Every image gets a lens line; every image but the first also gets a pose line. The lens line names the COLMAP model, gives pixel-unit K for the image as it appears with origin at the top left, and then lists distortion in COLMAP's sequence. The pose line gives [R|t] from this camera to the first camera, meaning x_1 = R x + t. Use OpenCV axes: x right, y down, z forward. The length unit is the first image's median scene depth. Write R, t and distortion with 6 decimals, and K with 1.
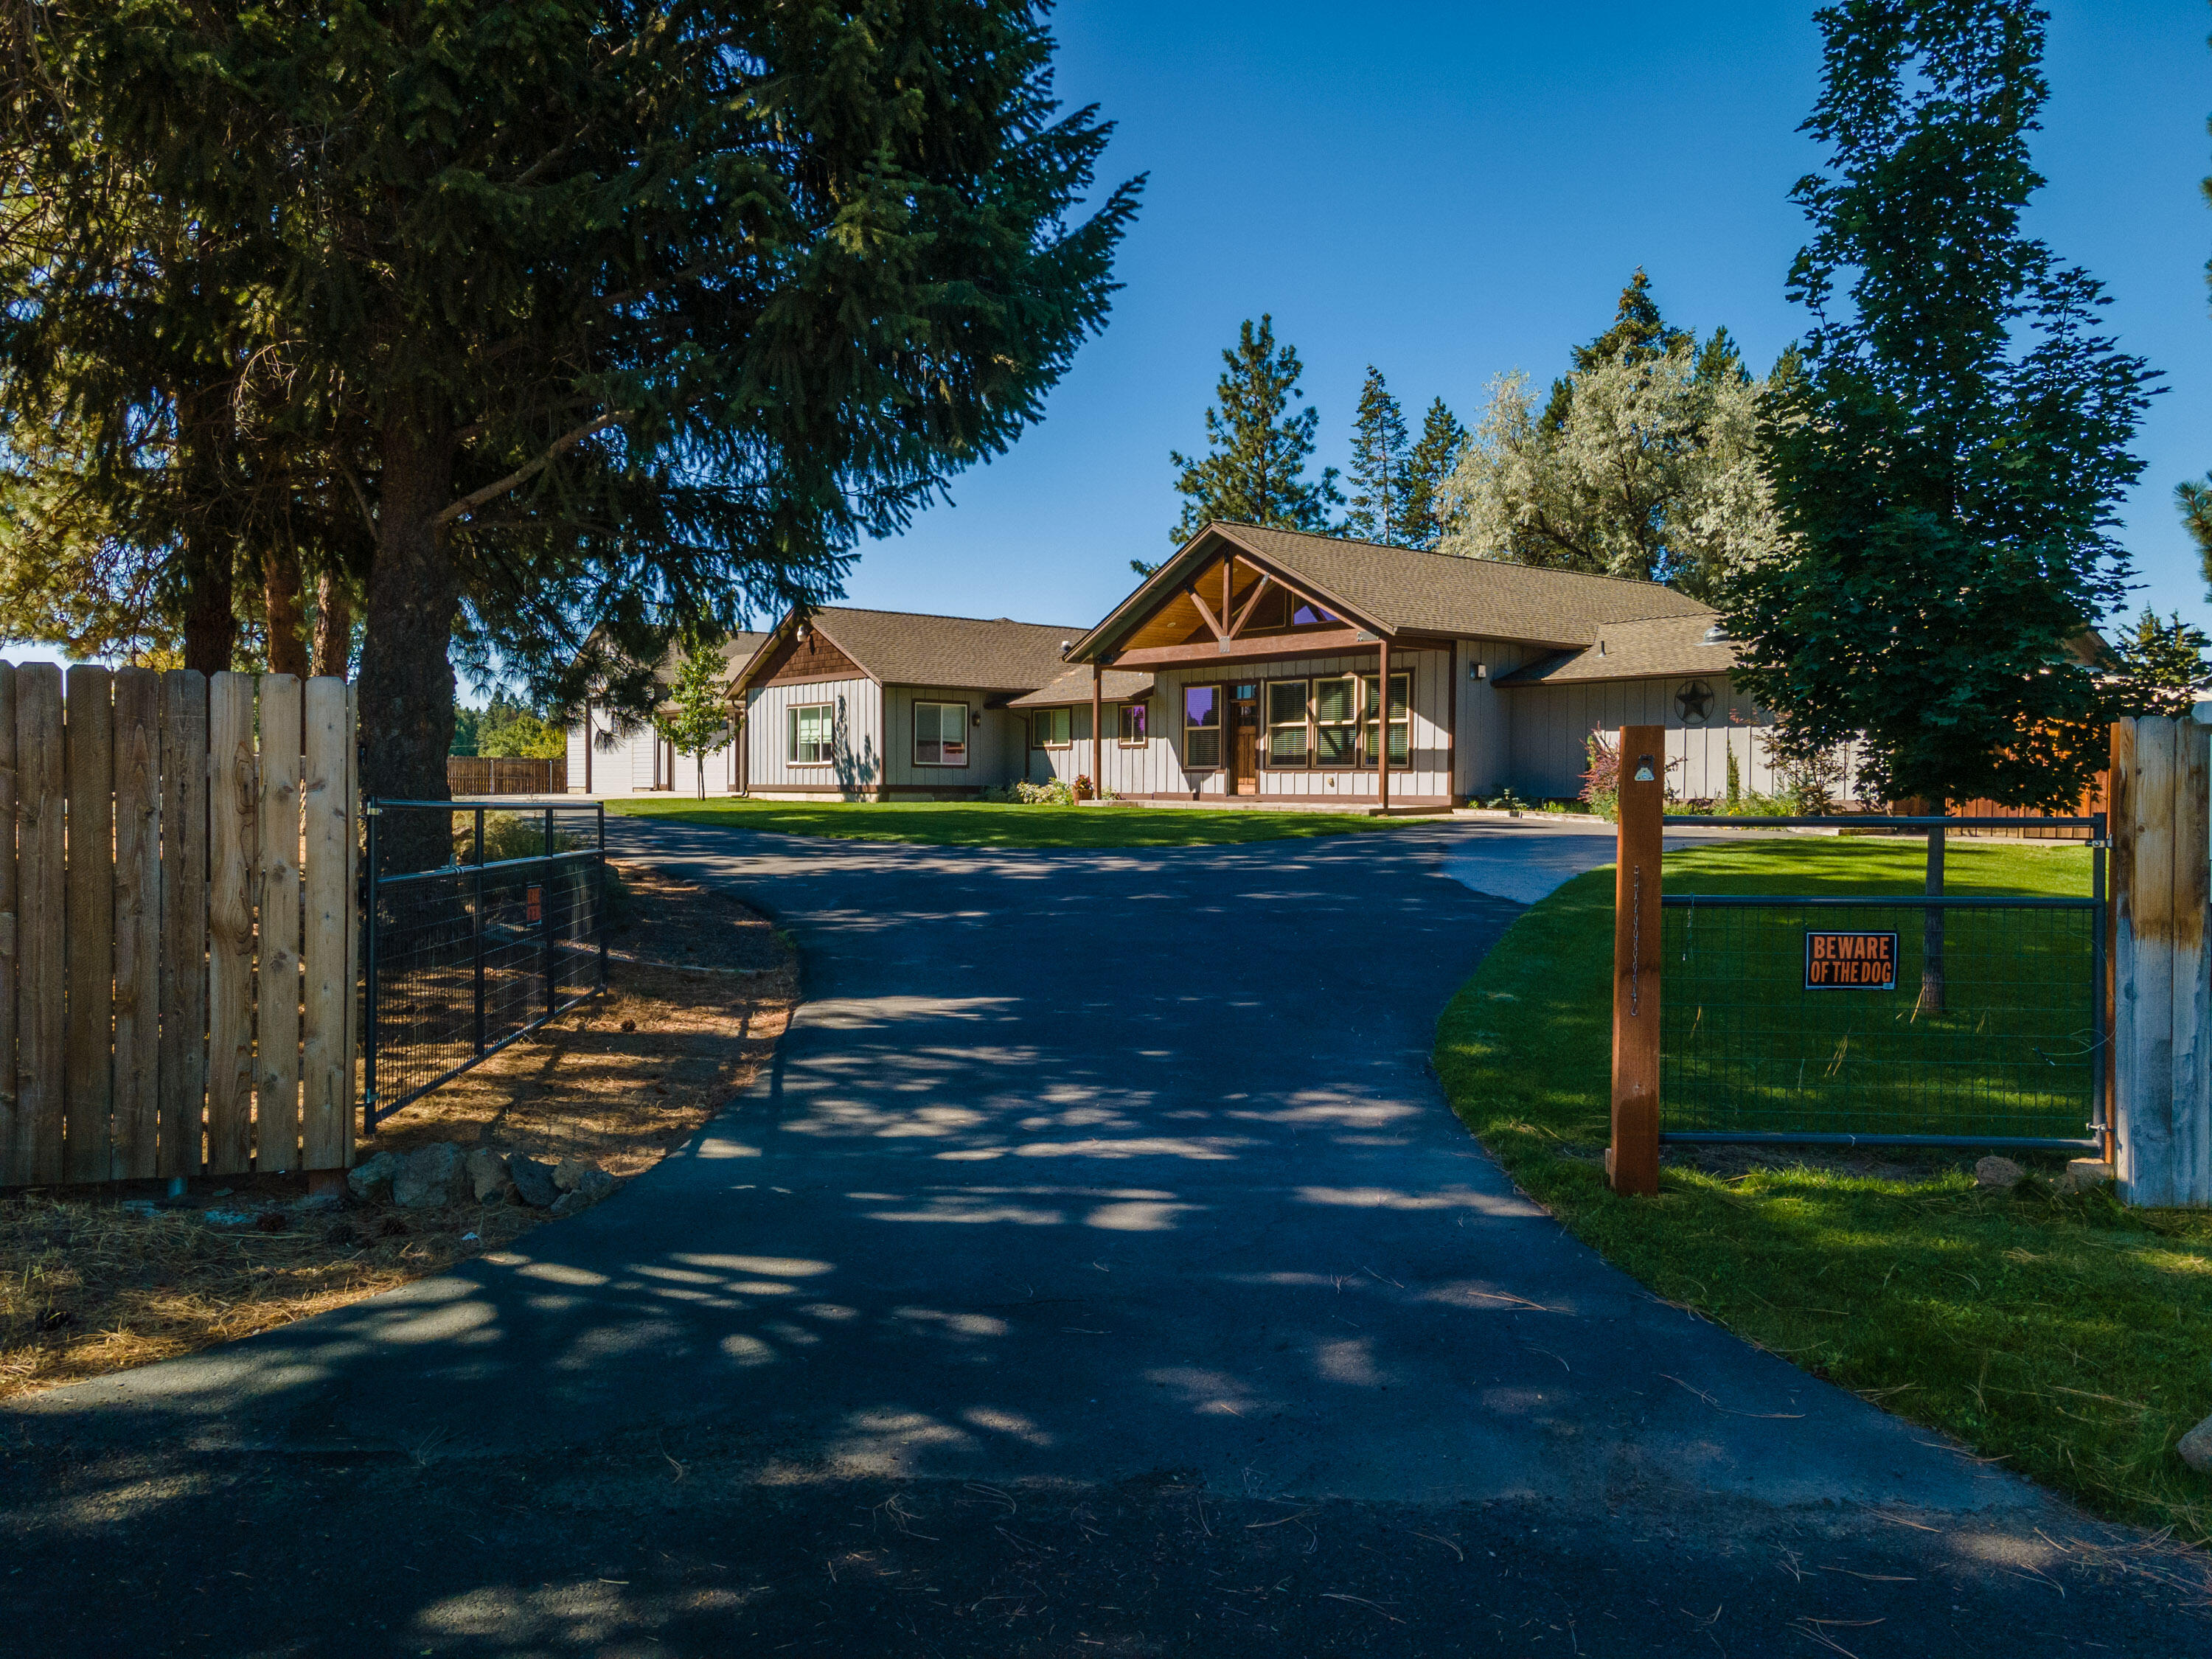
lens RADIAL K [[1701.1, 0, 1102.4], [0, 1701.1, 1006.0], [0, 0, 1]] dist [0.001885, -0.162108]
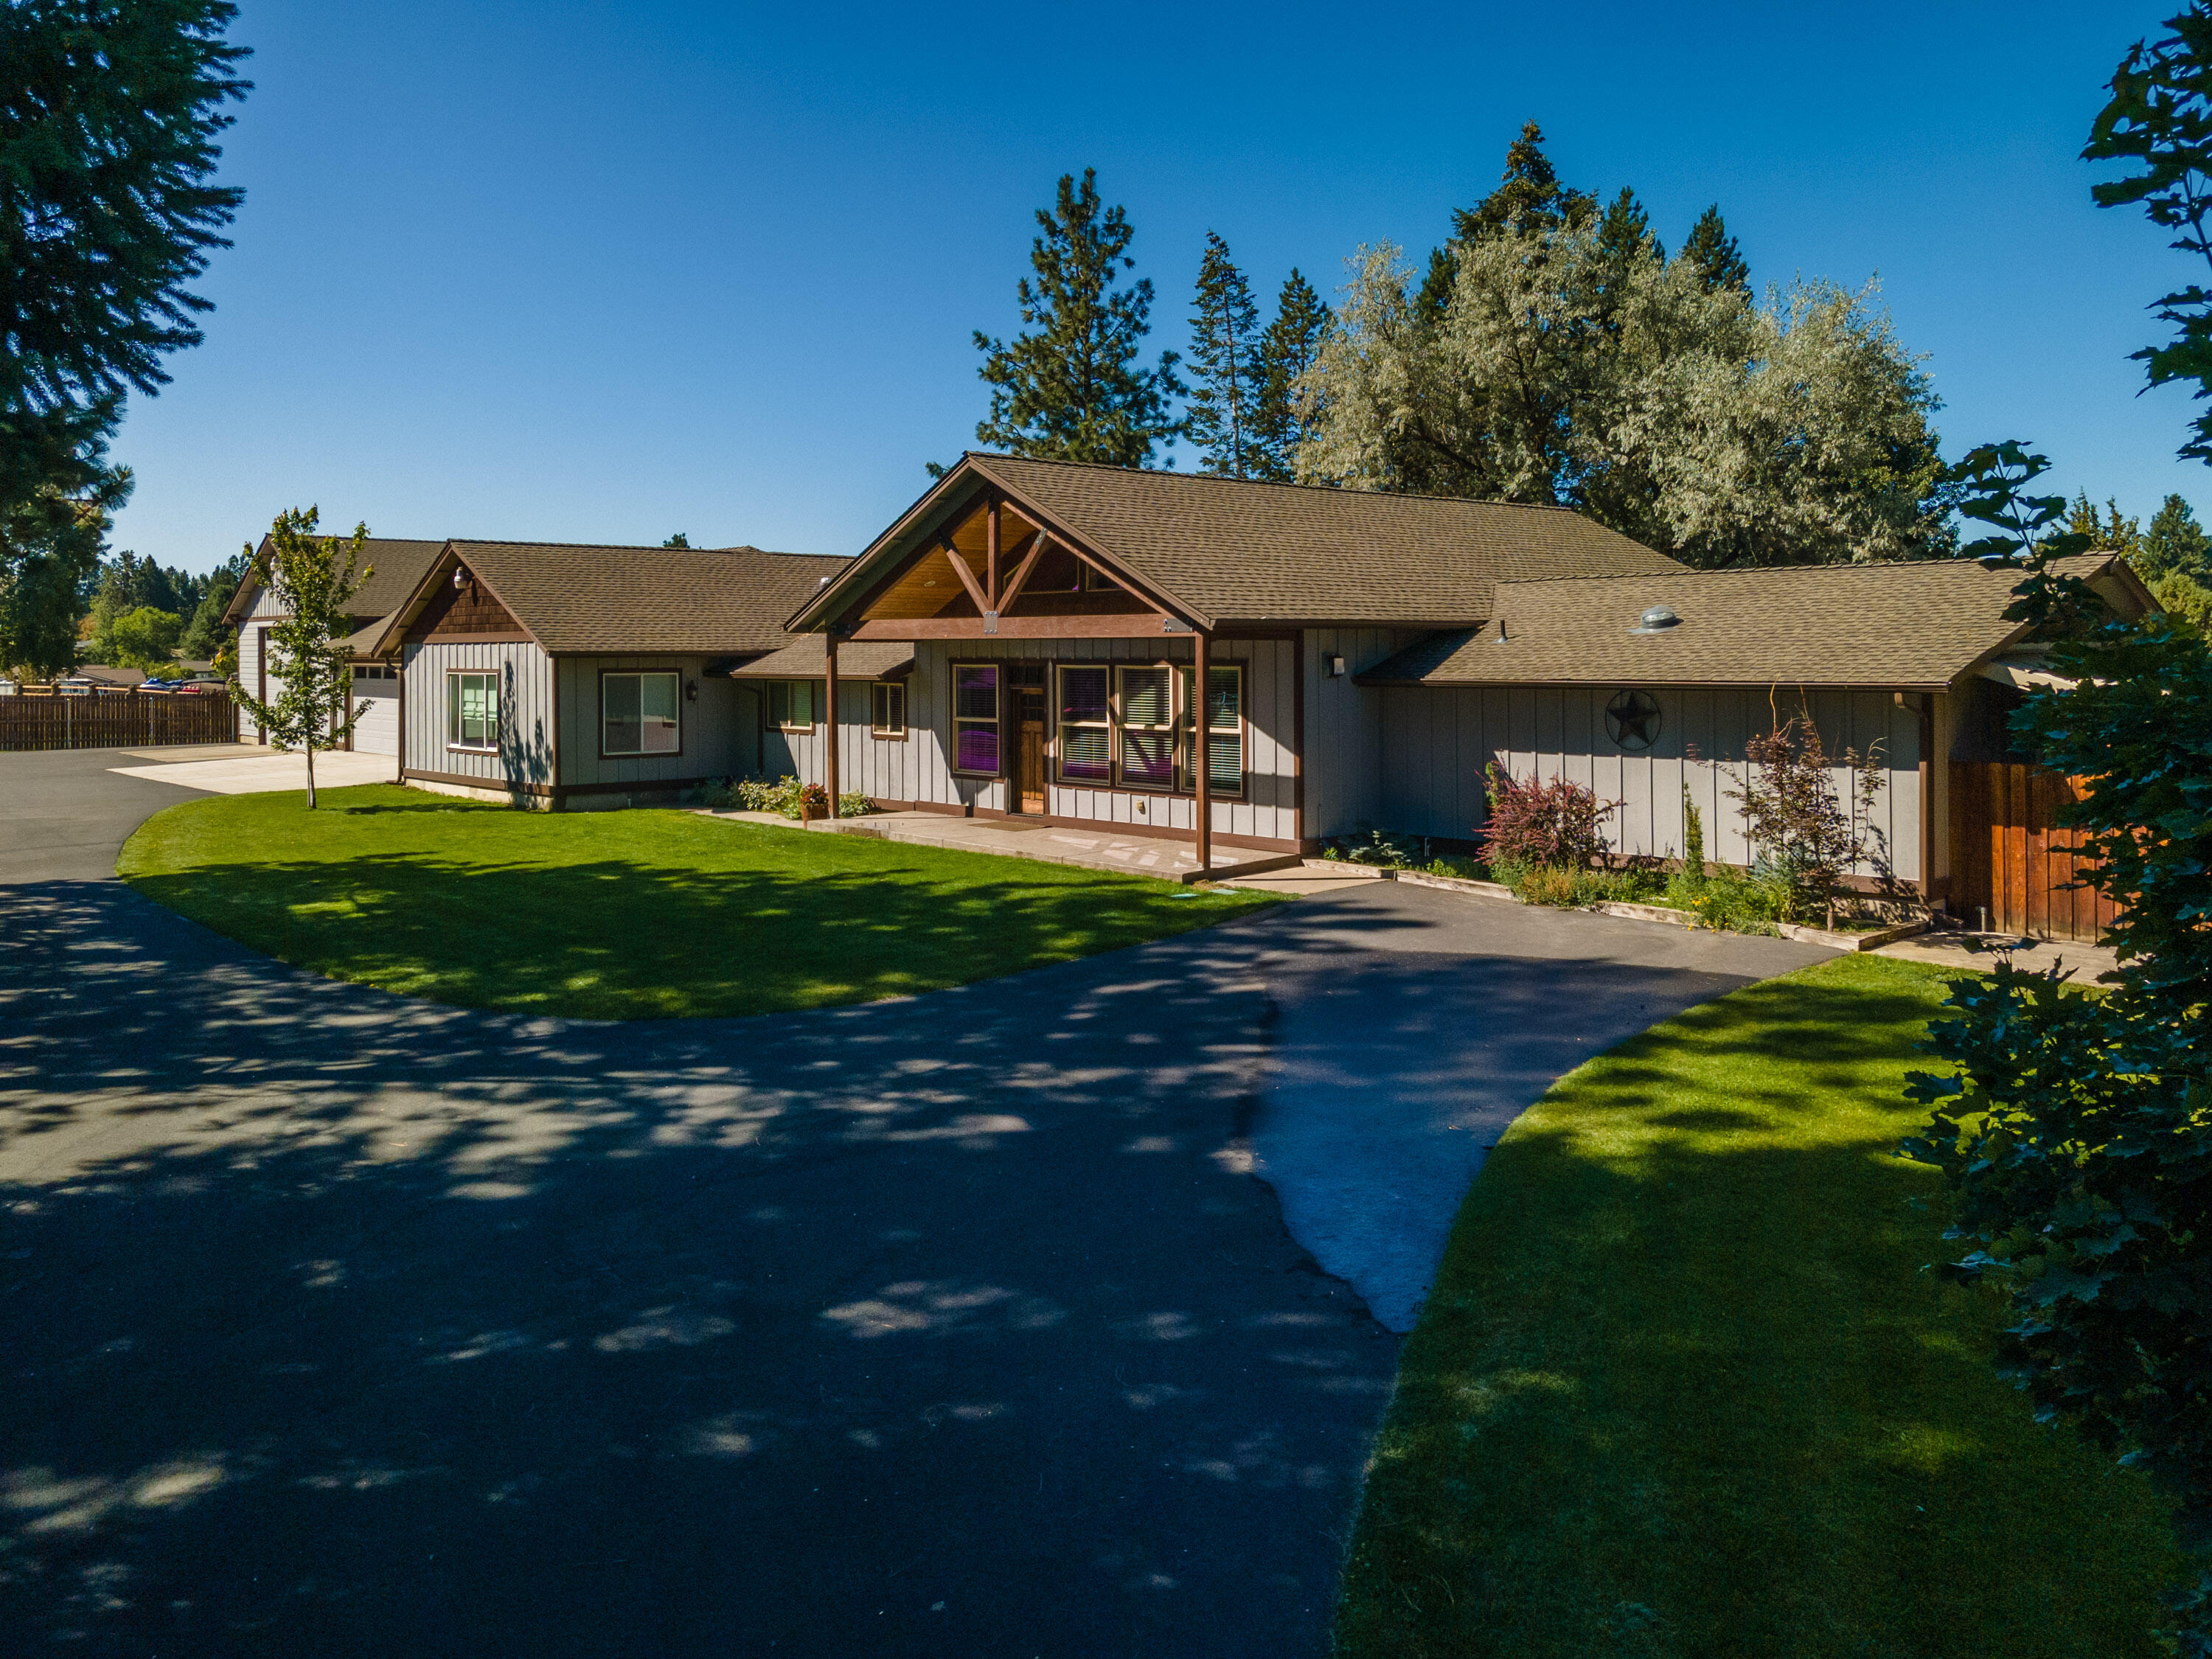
lens RADIAL K [[1946.0, 0, 1106.0], [0, 1946.0, 829.5], [0, 0, 1]] dist [0.068071, -0.560256]
pose [[0.996282, -0.013523, 0.085087, 0.032315], [0.018453, 0.998180, -0.057417, -0.049899], [-0.084156, 0.058774, 0.994718, 0.114536]]
